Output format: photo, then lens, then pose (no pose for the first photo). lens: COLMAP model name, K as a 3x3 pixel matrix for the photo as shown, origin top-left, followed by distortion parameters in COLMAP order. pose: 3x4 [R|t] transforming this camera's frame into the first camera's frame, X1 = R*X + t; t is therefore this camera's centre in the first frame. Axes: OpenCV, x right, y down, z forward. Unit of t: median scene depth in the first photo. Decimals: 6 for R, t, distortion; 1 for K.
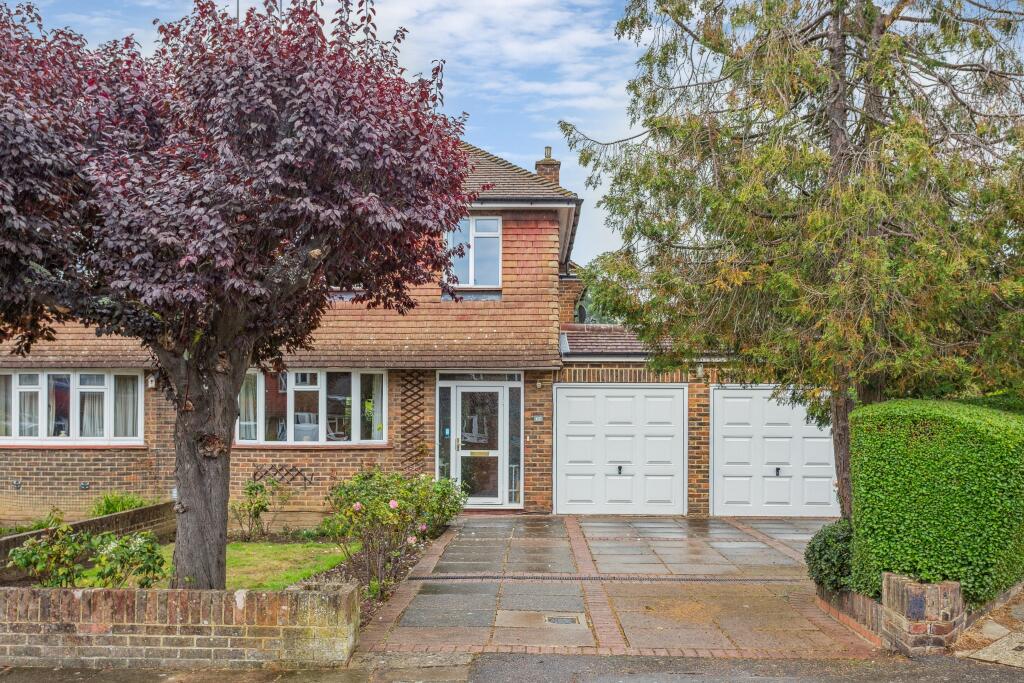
lens RADIAL K [[886.5, 0, 512.1], [0, 886.5, 337.0], [0, 0, 1]] dist [0.017695, -0.007610]
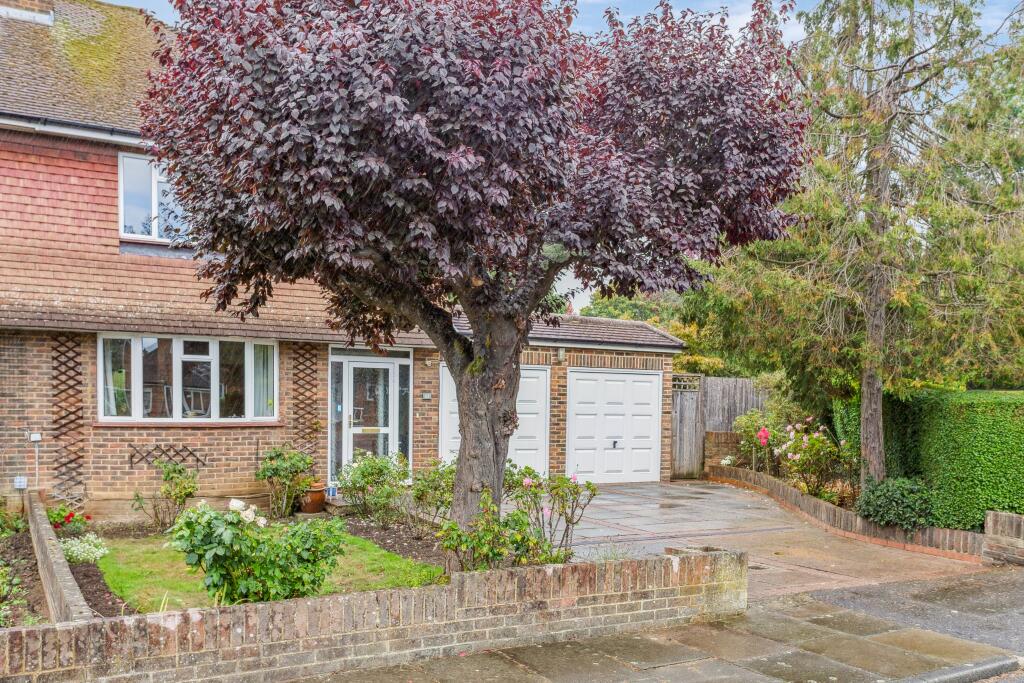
lens RADIAL K [[909.4, 0, 512.0], [0, 909.4, 344.9], [0, 0, 1]] dist [0.012286, 0.007302]
pose [[0.855853, 0.042235, 0.515491, -0.430398], [-0.061897, 0.997861, 0.021011, 0.005782], [-0.513502, -0.049890, 0.856637, 0.061541]]
